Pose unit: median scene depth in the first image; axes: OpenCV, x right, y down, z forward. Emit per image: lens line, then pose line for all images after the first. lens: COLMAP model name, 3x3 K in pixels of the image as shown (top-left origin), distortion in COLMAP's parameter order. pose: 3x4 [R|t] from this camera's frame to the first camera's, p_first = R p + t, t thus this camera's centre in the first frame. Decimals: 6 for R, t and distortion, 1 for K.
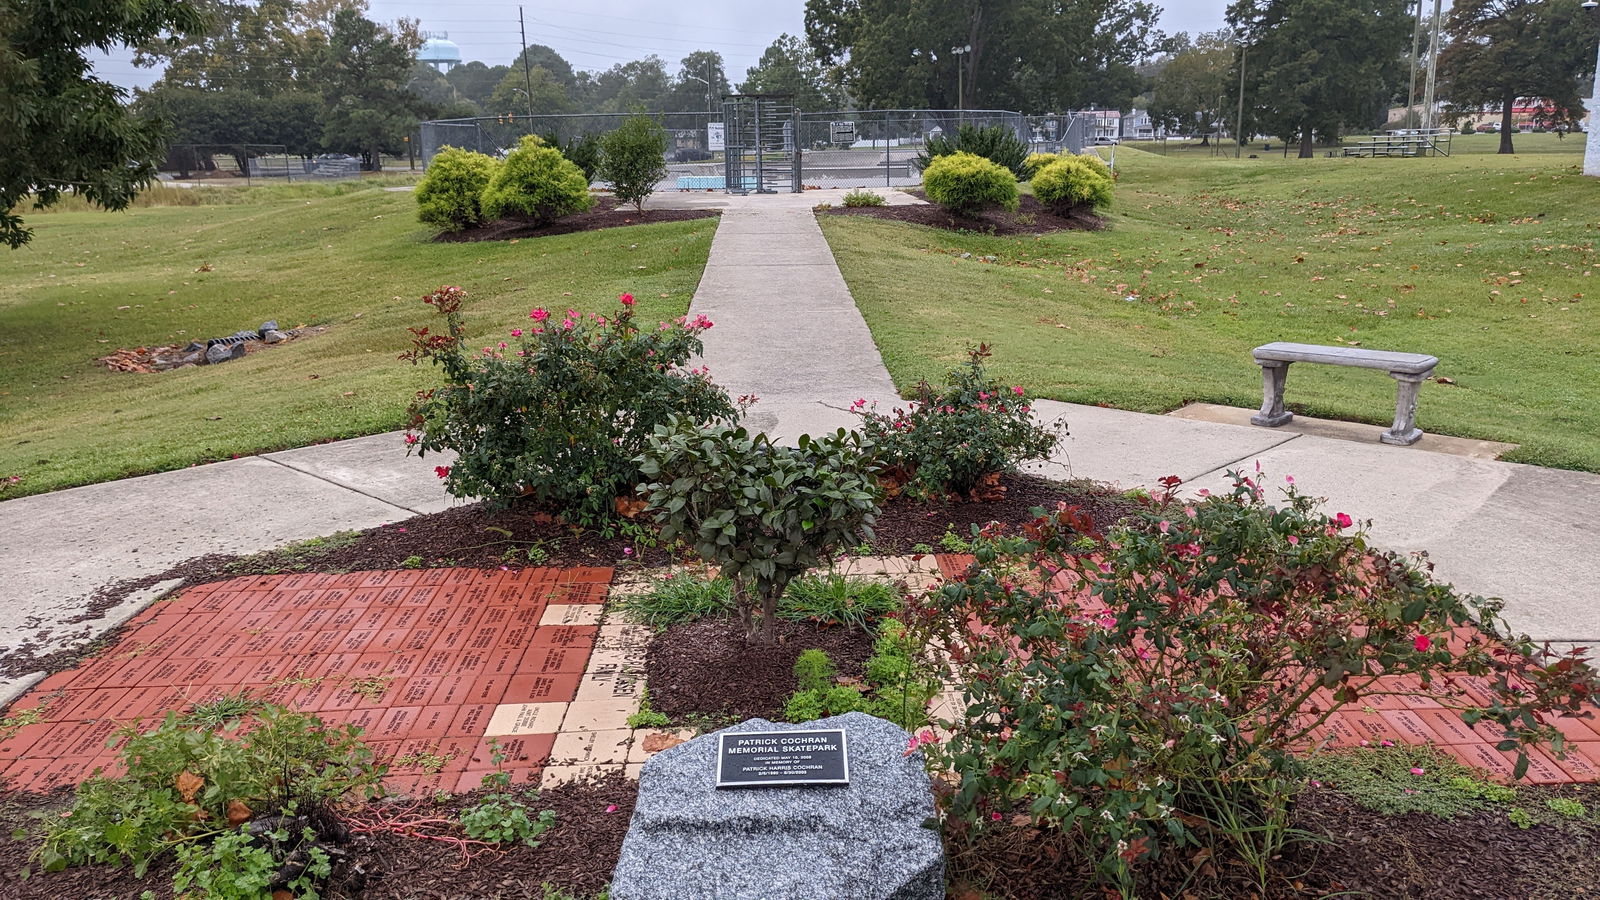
lens RADIAL K [[1297.8, 0, 820.0], [0, 1297.8, 452.1], [0, 0, 1]] dist [0.059256, -0.087242]
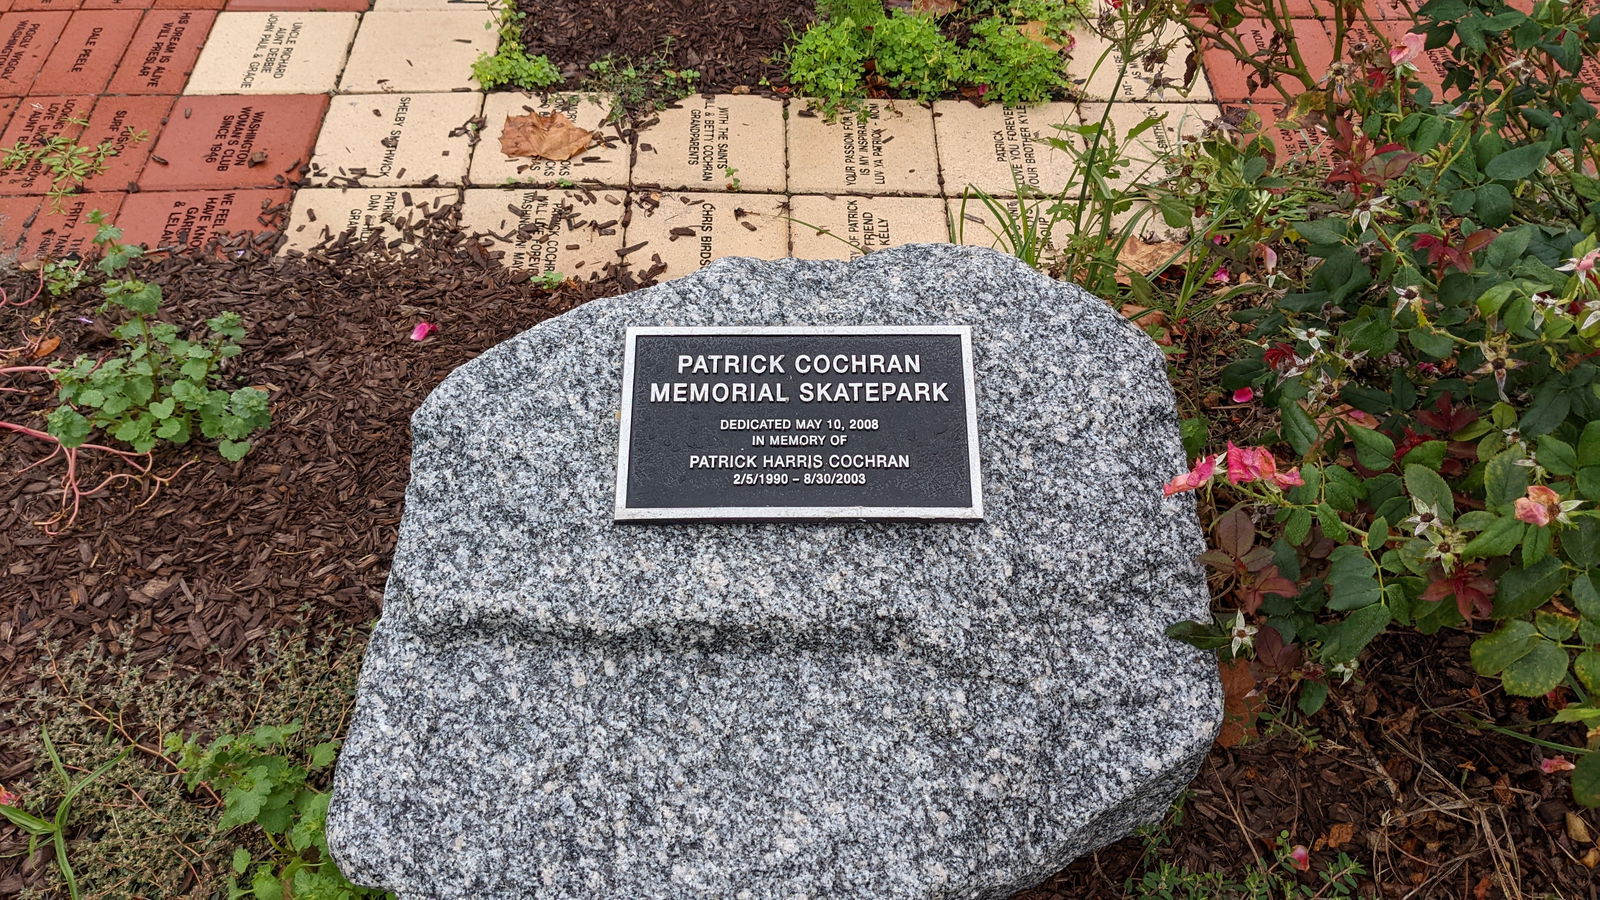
lens RADIAL K [[1297.8, 0, 820.0], [0, 1297.8, 452.1], [0, 0, 1]] dist [0.059256, -0.087242]
pose [[0.999304, 0.028206, 0.024431, -0.031106], [-0.037217, 0.800859, 0.597696, 0.025027], [-0.002707, -0.598189, 0.801351, 0.695674]]
